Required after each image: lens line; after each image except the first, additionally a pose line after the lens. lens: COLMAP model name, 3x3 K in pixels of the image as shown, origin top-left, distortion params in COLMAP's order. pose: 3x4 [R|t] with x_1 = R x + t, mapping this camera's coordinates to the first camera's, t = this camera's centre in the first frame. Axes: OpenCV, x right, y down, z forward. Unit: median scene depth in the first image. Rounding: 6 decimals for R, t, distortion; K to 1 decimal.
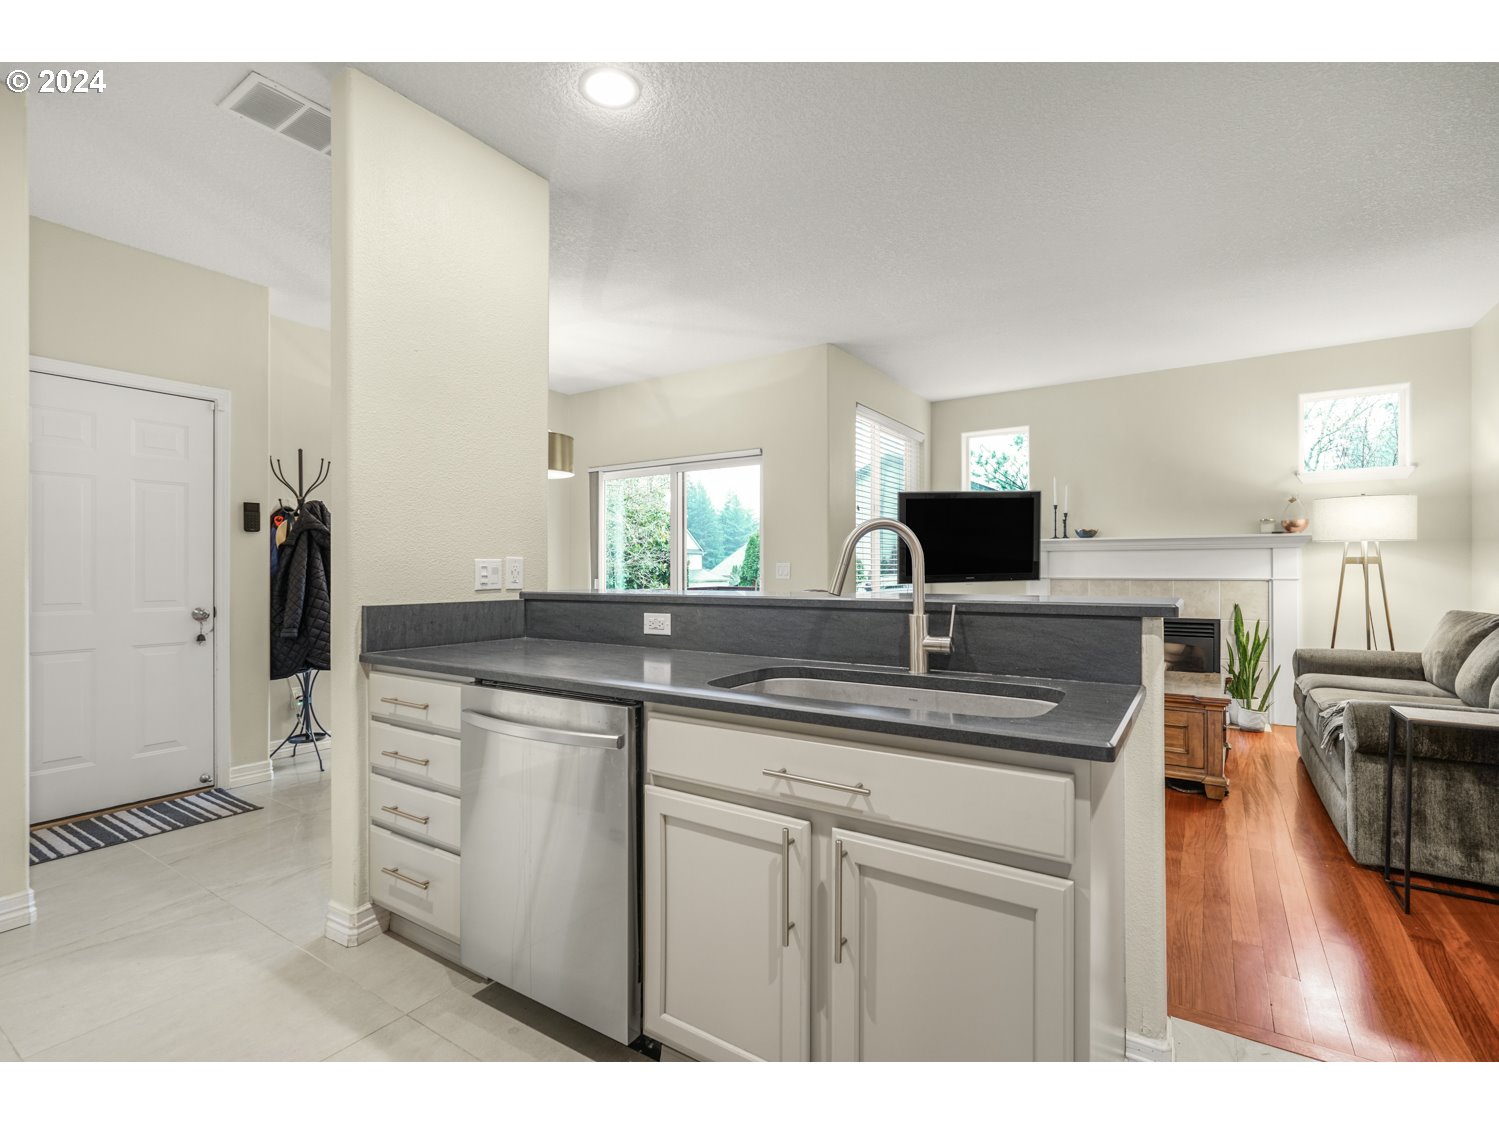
lens RADIAL K [[706.6, 0, 743.6], [0, 706.6, 563.9], [0, 0, 1]] dist [-0.015553, 0.011610]
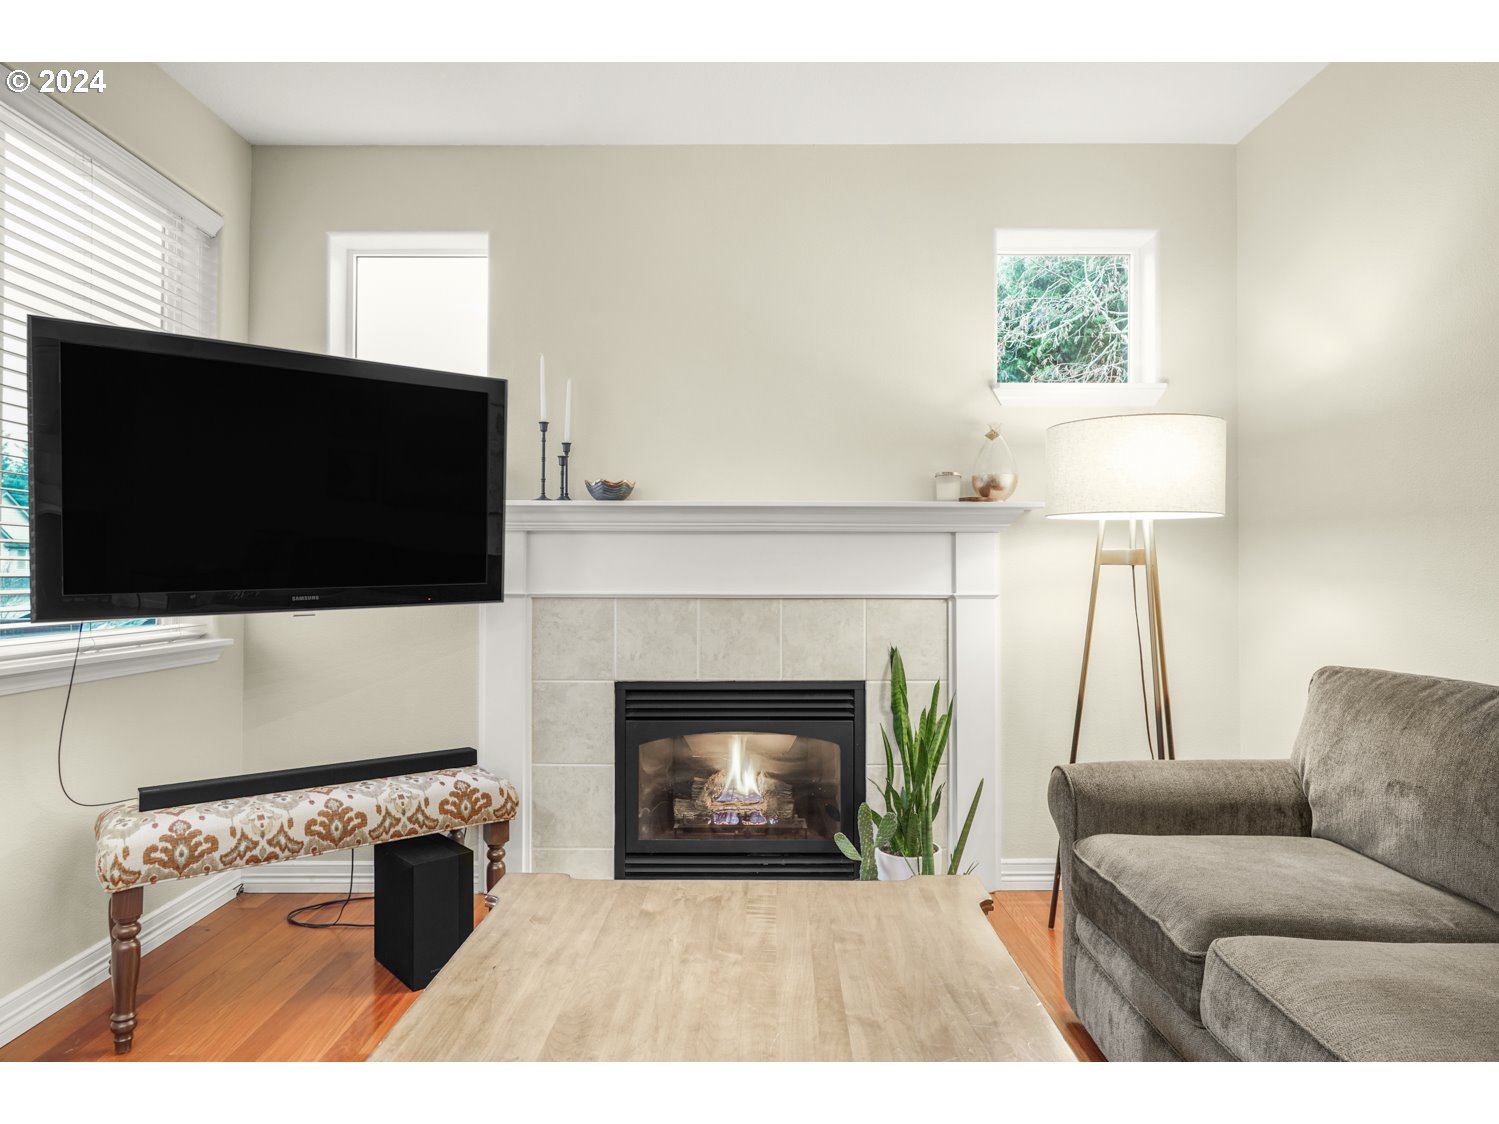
lens RADIAL K [[866.4, 0, 749.5], [0, 866.4, 562.0], [0, 0, 1]] dist [-0.000480, 0.002037]
pose [[0.832766, 0.011286, 0.553510, 0.370734], [-0.007004, 0.999927, -0.009850, 0.006322], [-0.553581, 0.004326, 0.832784, 0.717303]]
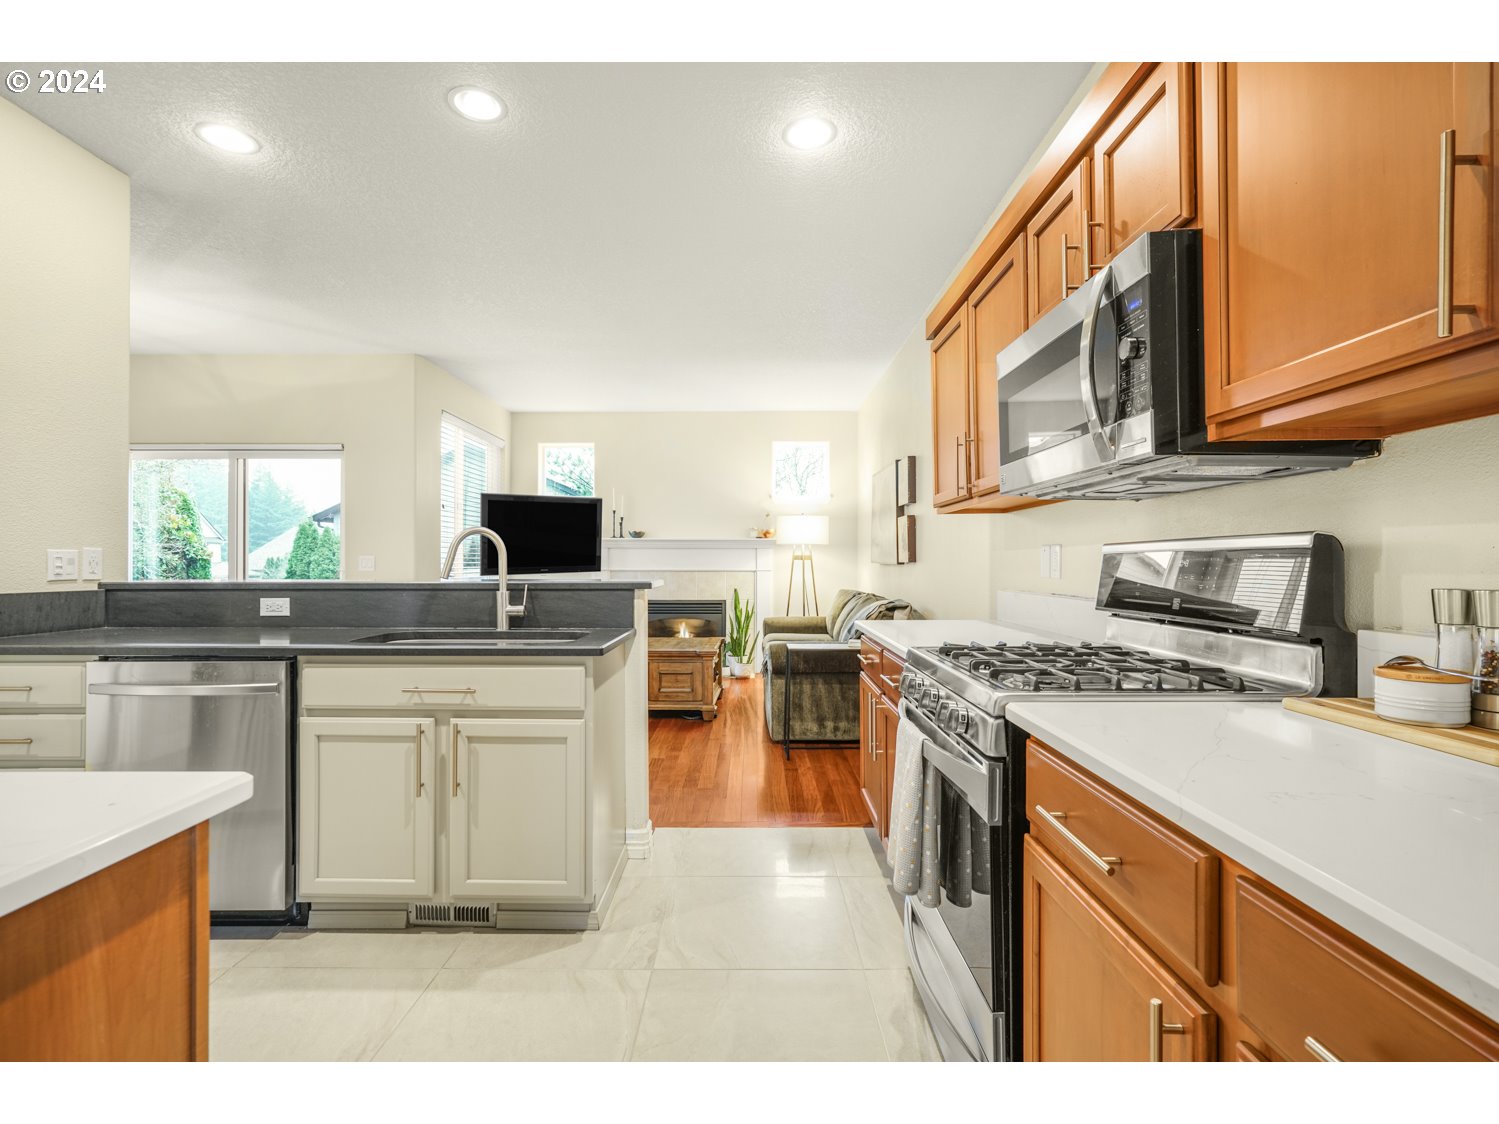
lens RADIAL K [[706.6, 0, 743.6], [0, 706.6, 563.9], [0, 0, 1]] dist [-0.015553, 0.011610]
pose [[0.836494, 0.002717, 0.547969, -0.058603], [-0.007399, 0.999953, 0.006338, -0.000076], [-0.547926, -0.009356, 0.836474, -0.214518]]
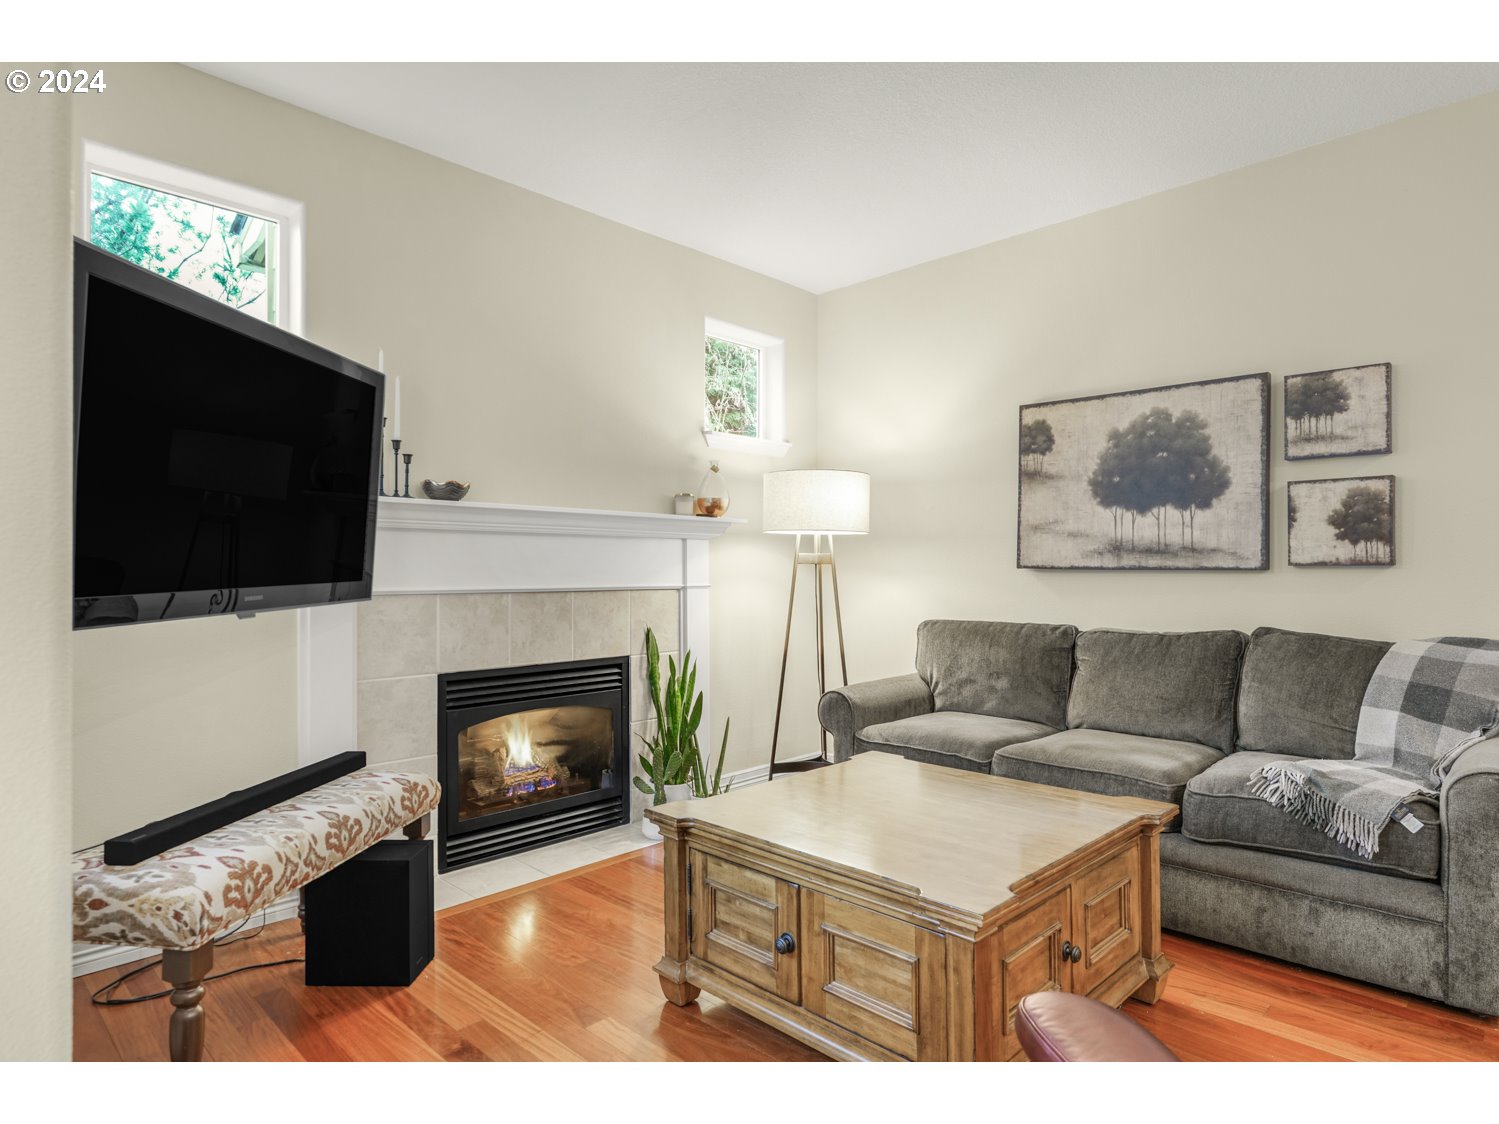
lens RADIAL K [[837.6, 0, 749.5], [0, 837.6, 562.0], [0, 0, 1]] dist [-0.008880, 0.000206]
pose [[0.182679, 0.013909, 0.983074, -0.002884], [-0.003978, 0.999902, -0.013408, 0.011267], [-0.983165, -0.001462, 0.182716, 0.996765]]
